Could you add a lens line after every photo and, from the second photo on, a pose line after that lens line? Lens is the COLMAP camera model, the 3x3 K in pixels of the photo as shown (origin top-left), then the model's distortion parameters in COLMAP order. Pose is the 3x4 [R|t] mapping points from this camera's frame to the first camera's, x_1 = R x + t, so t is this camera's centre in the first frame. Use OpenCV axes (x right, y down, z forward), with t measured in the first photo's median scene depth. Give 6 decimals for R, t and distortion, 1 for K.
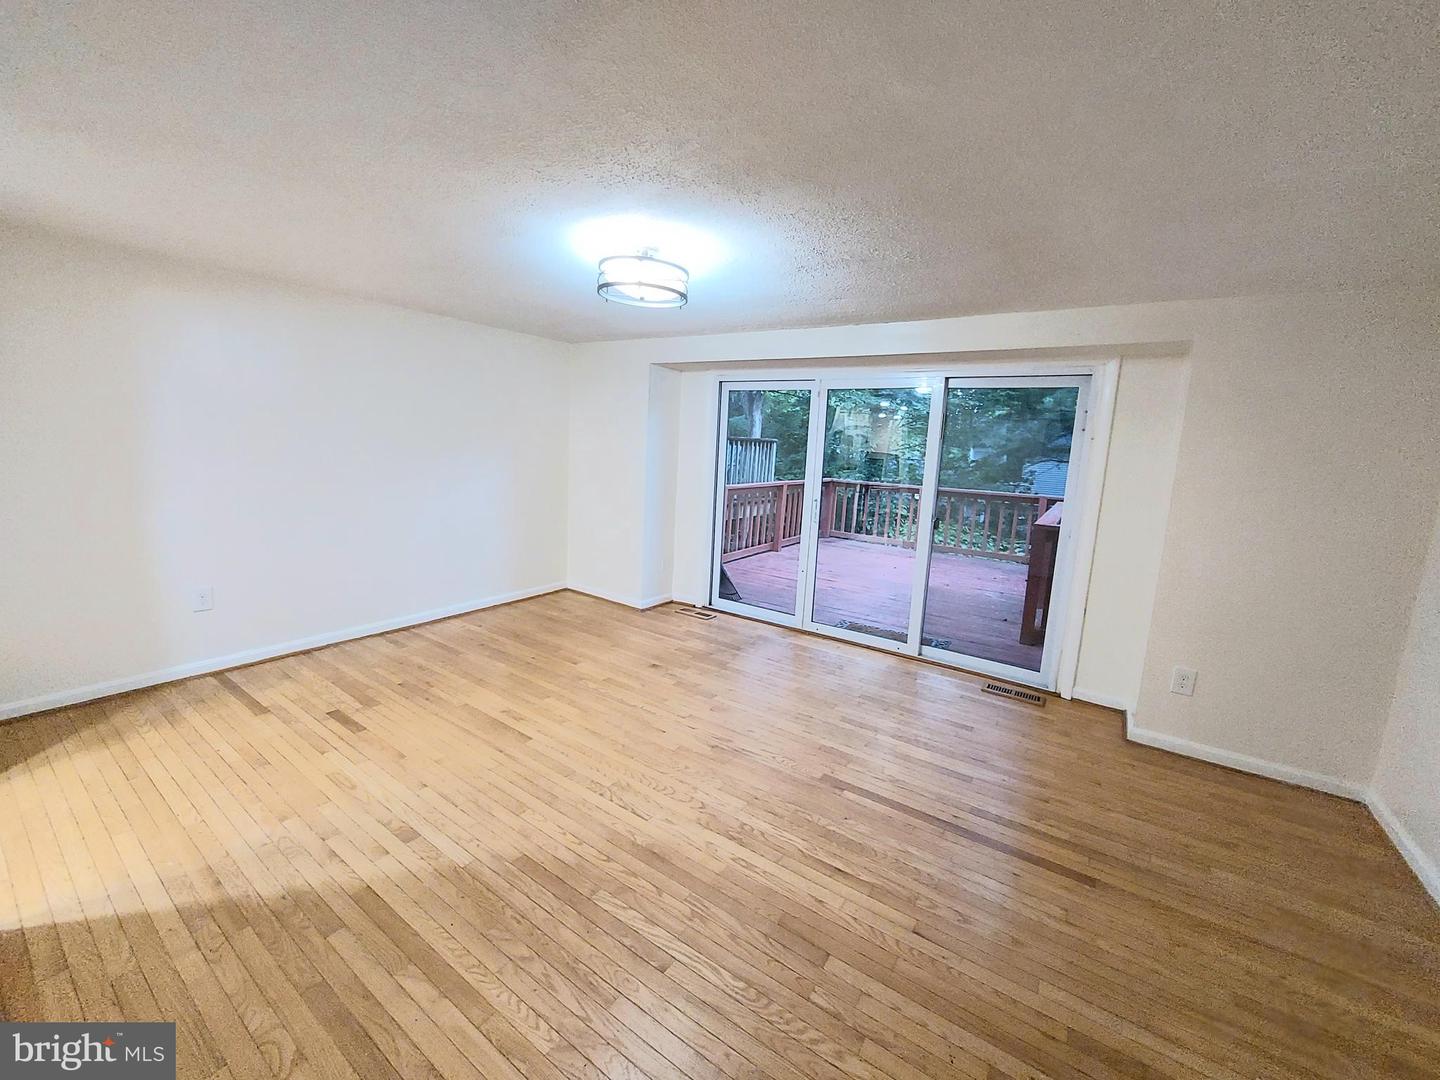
lens RADIAL K [[576.6, 0, 718.5], [0, 576.6, 536.5], [0, 0, 1]] dist [-0.015176, -0.000479]
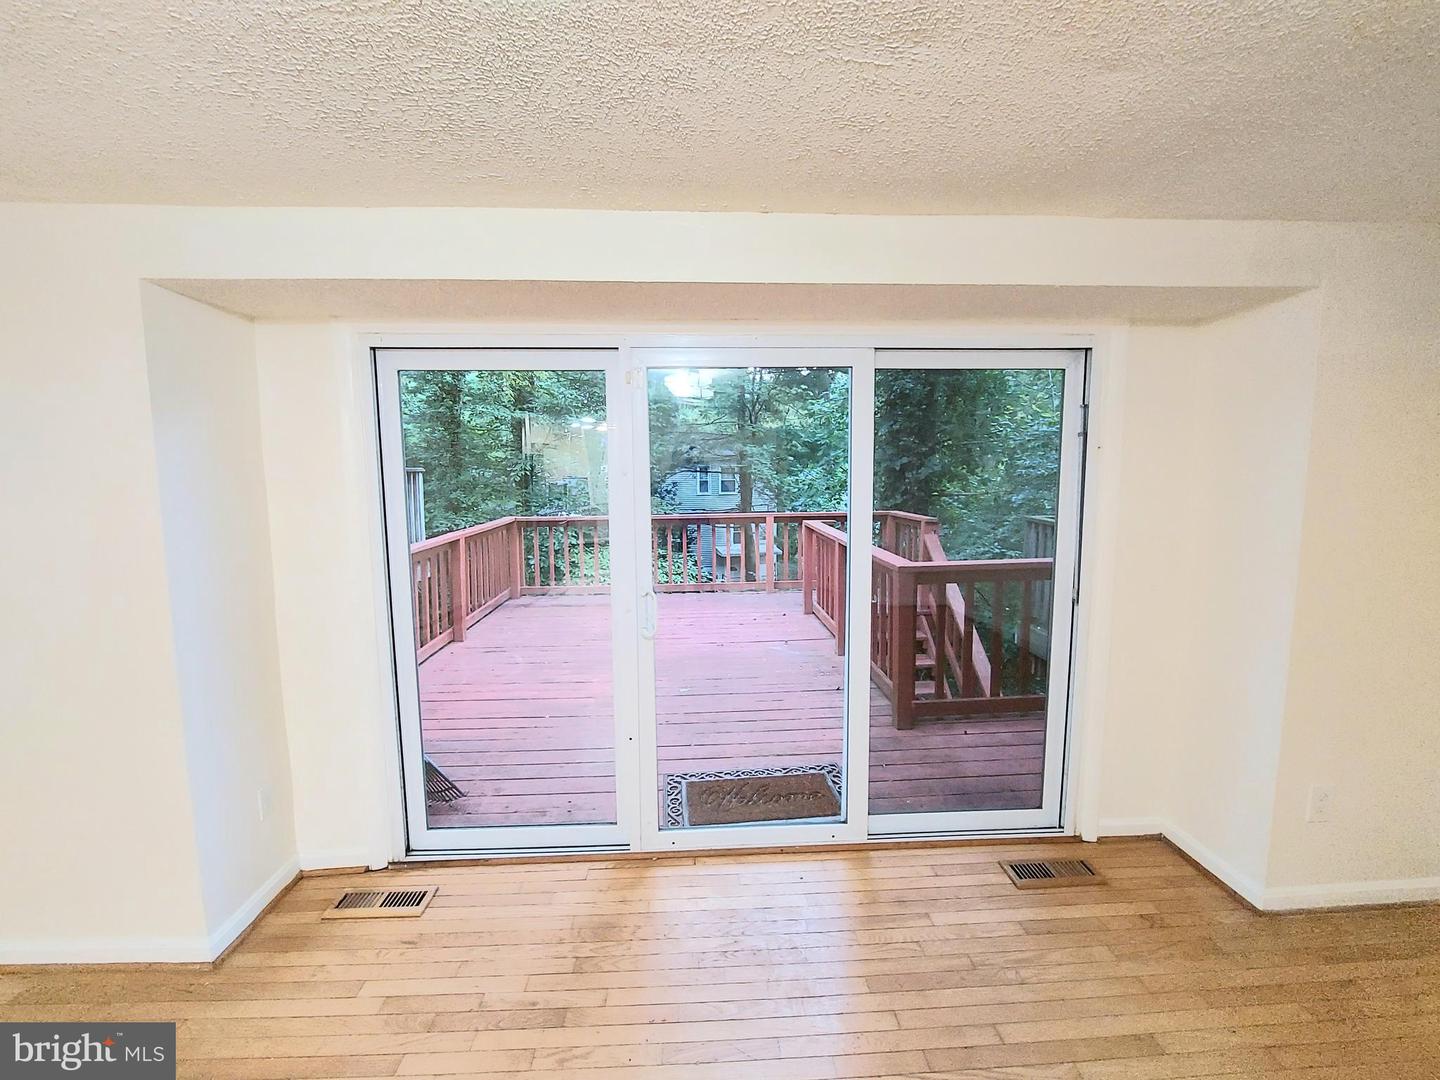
lens RADIAL K [[576.6, 0, 717.9], [0, 576.6, 530.7], [0, 0, 1]] dist [-0.015176, -0.000479]
pose [[0.797370, -0.120297, 0.591379, -0.058729], [0.143409, 0.989632, 0.007947, -0.100812], [-0.586204, 0.078473, 0.806354, 0.513764]]
